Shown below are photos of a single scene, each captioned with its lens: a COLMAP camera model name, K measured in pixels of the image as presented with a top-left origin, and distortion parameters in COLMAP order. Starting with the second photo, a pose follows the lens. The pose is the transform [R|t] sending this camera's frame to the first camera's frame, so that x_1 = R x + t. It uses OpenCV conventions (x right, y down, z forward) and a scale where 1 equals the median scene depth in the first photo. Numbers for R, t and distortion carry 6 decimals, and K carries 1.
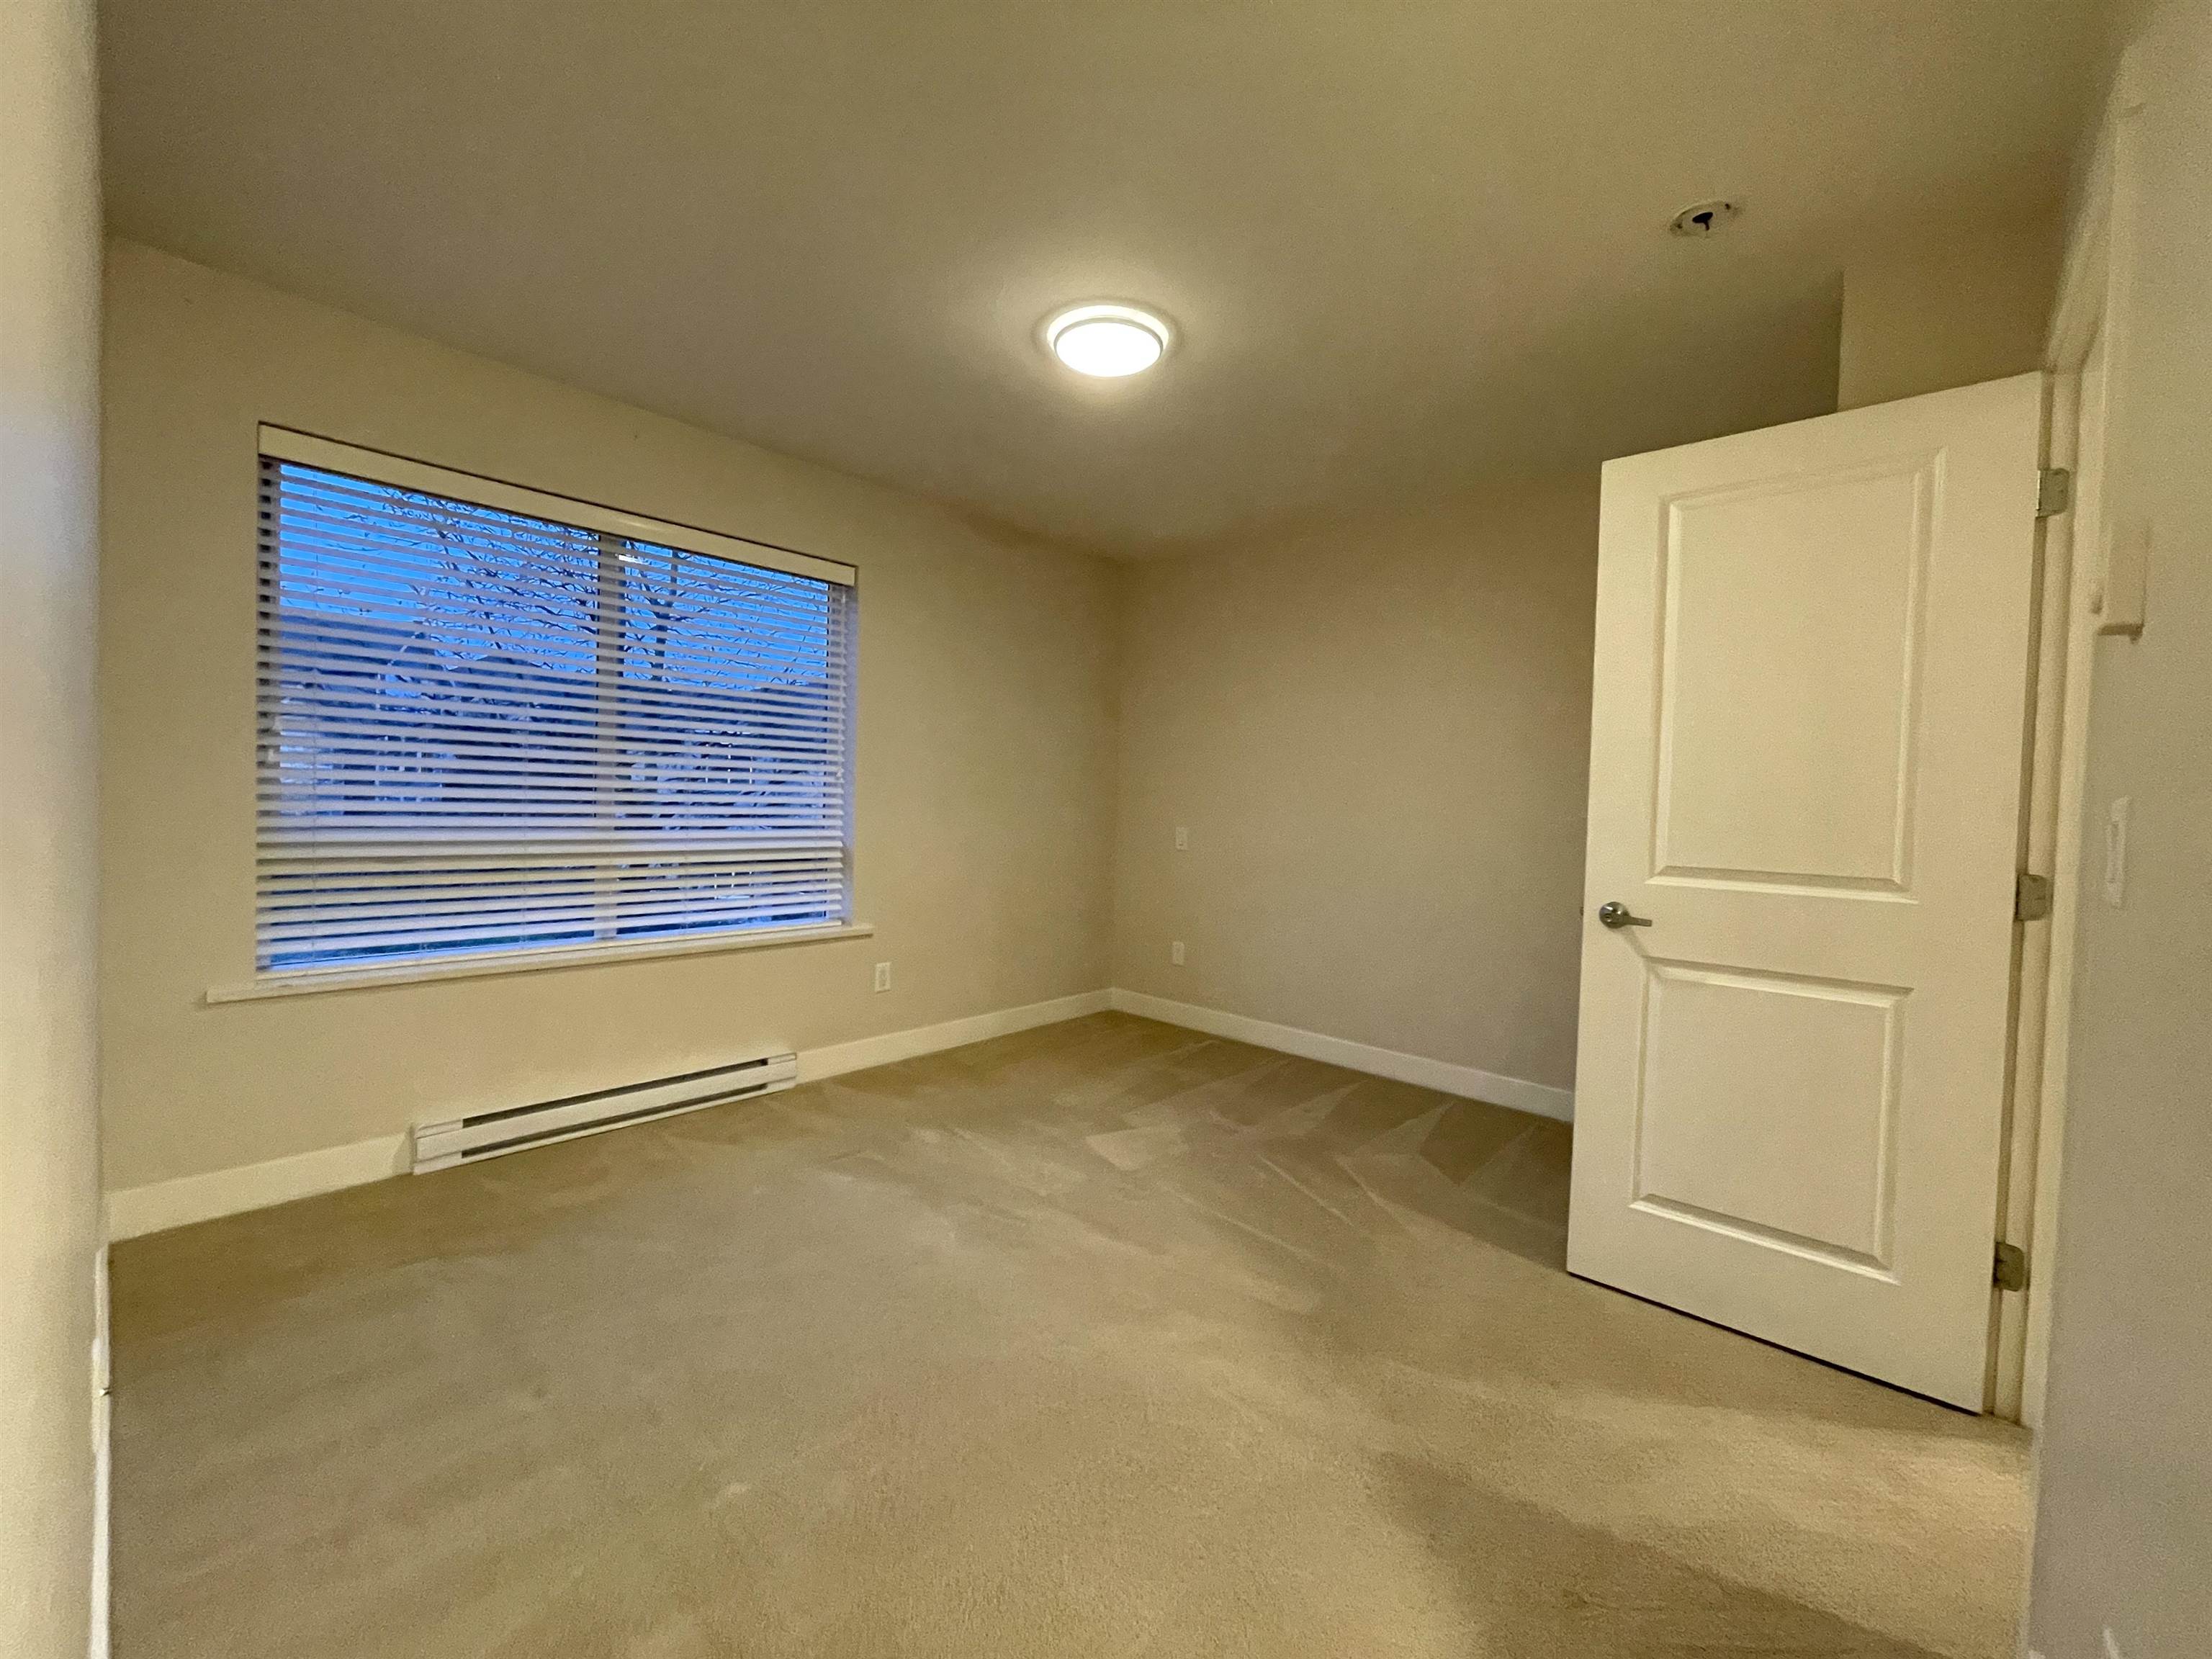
lens RADIAL K [[900.8, 0, 1101.7], [0, 900.8, 830.7], [0, 0, 1]] dist [-0.000666, -0.000390]
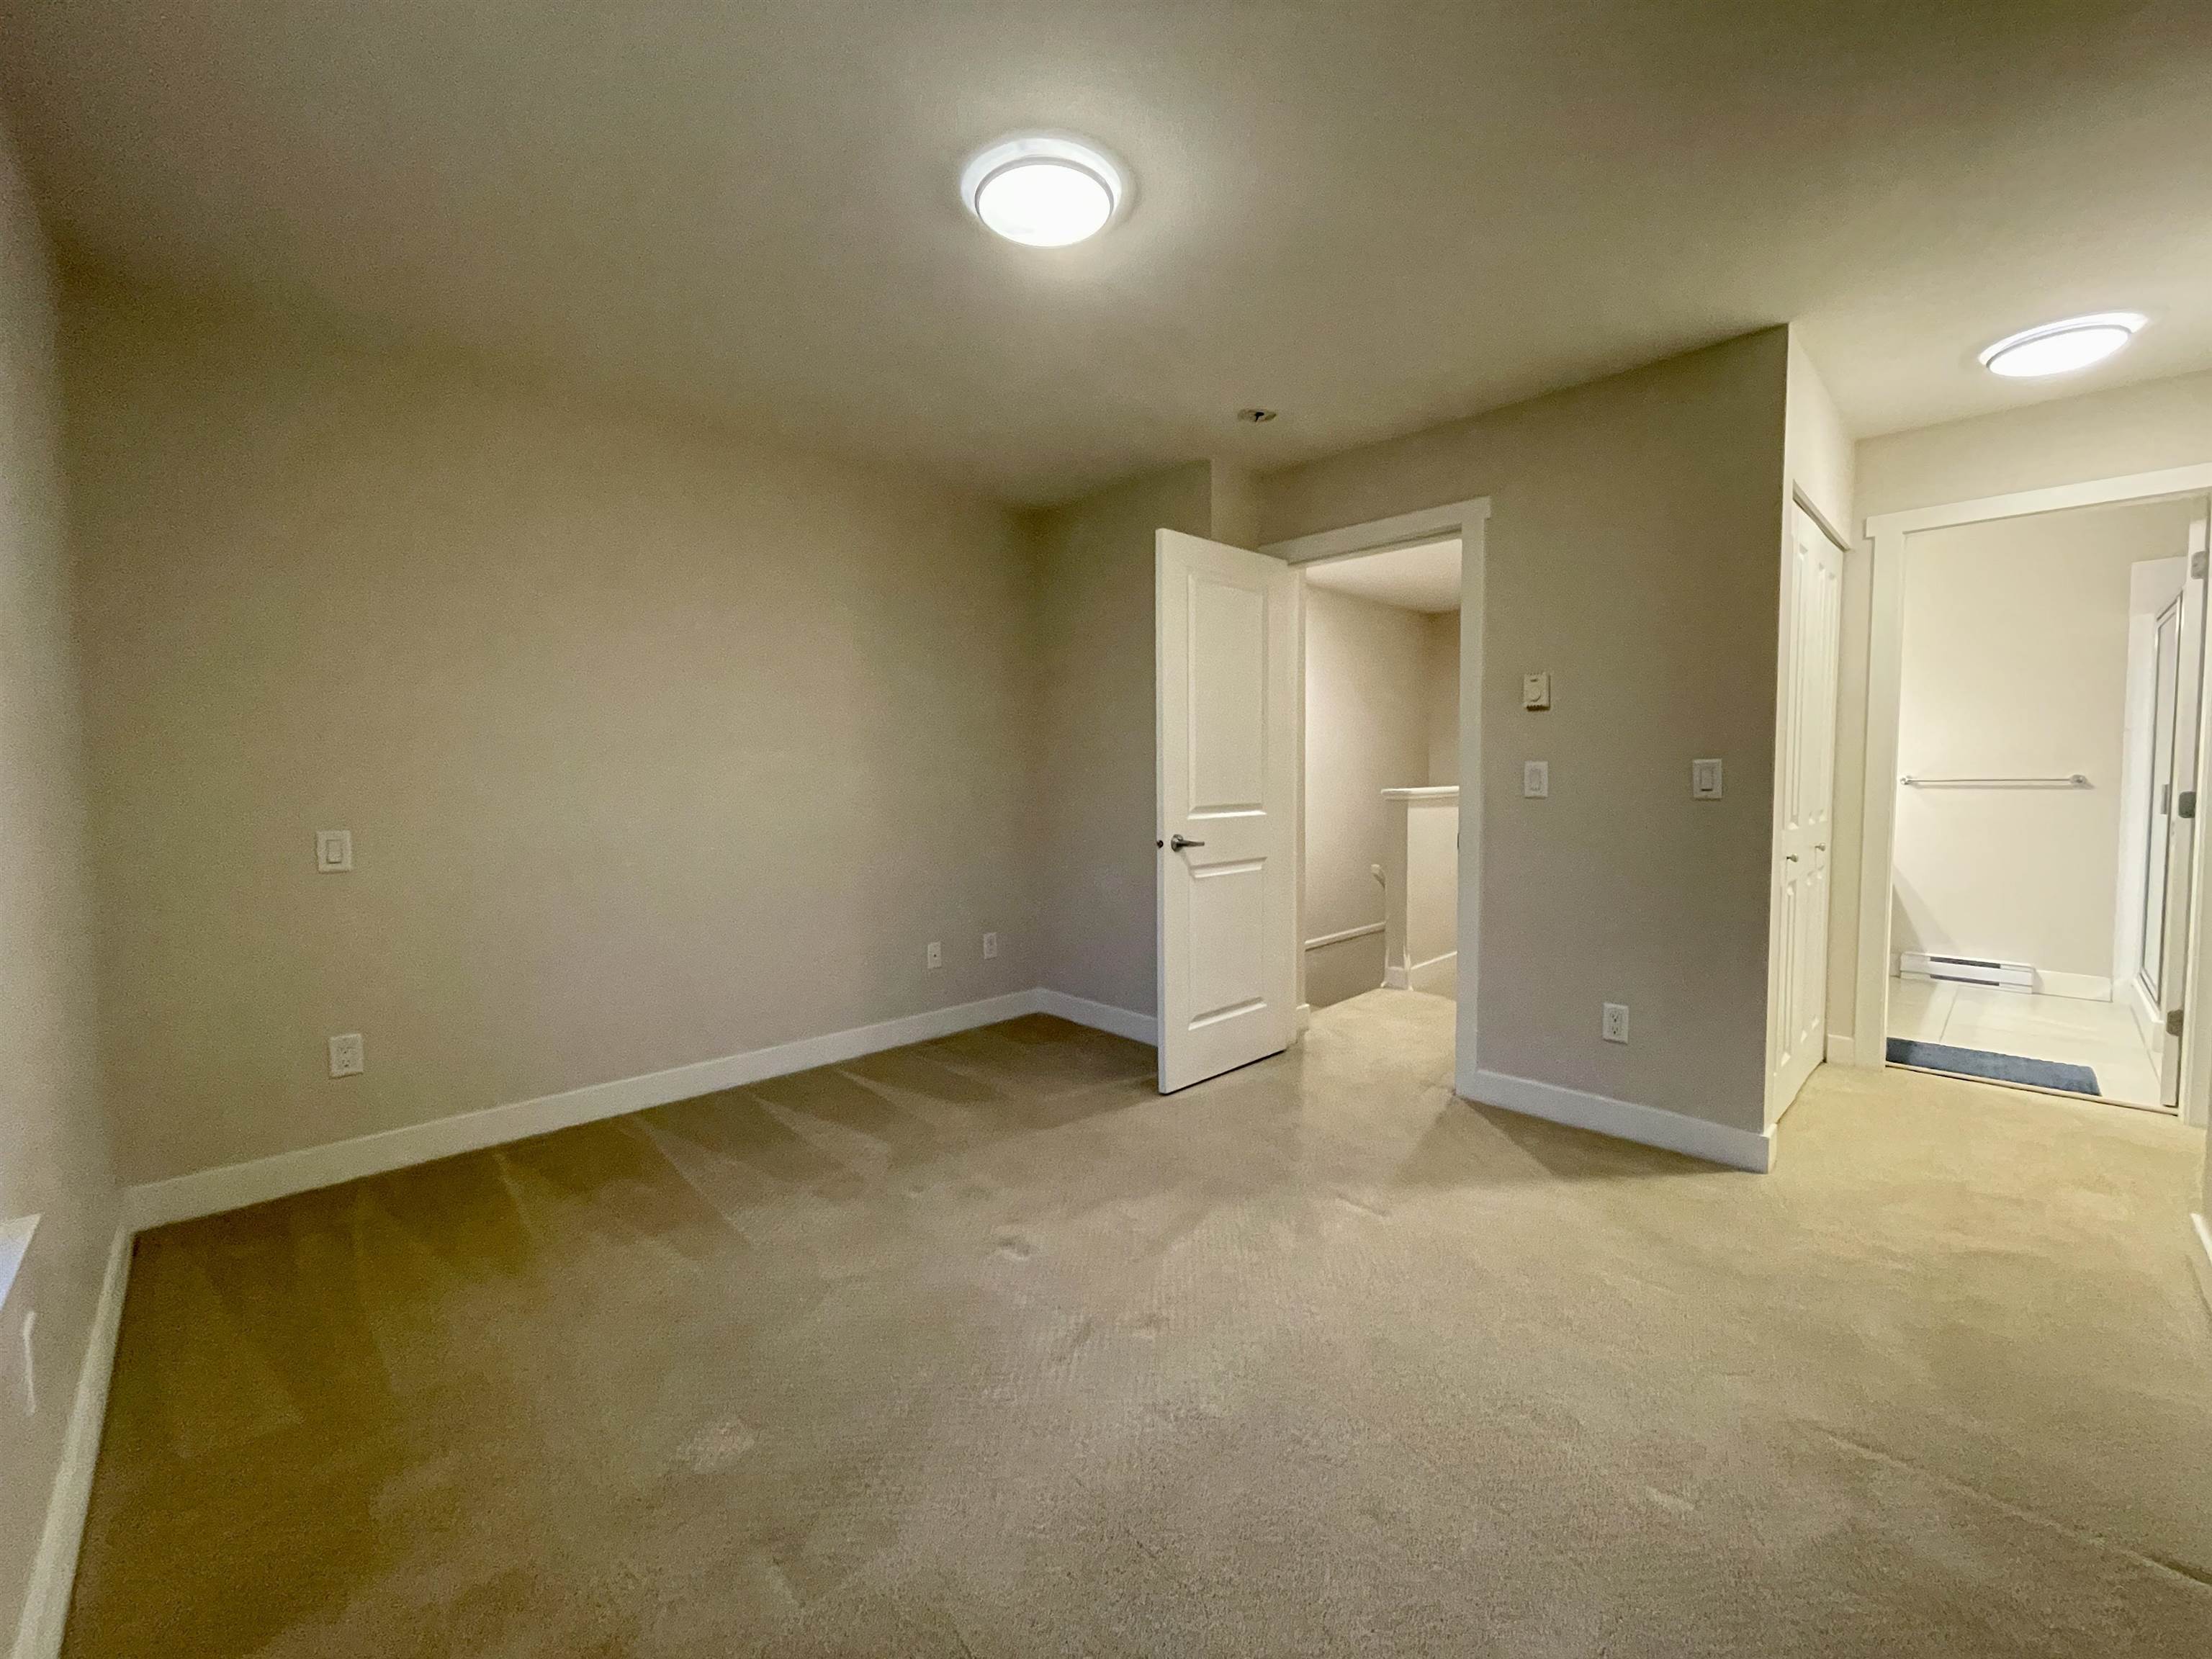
lens RADIAL K [[900.8, 0, 1099.5], [0, 900.8, 825.9], [0, 0, 1]] dist [-0.000666, -0.000390]
pose [[0.058641, -0.083292, 0.994798, -0.928564], [0.047872, 0.995601, 0.080538, -0.060600], [-0.997131, 0.042900, 0.062370, 1.050803]]
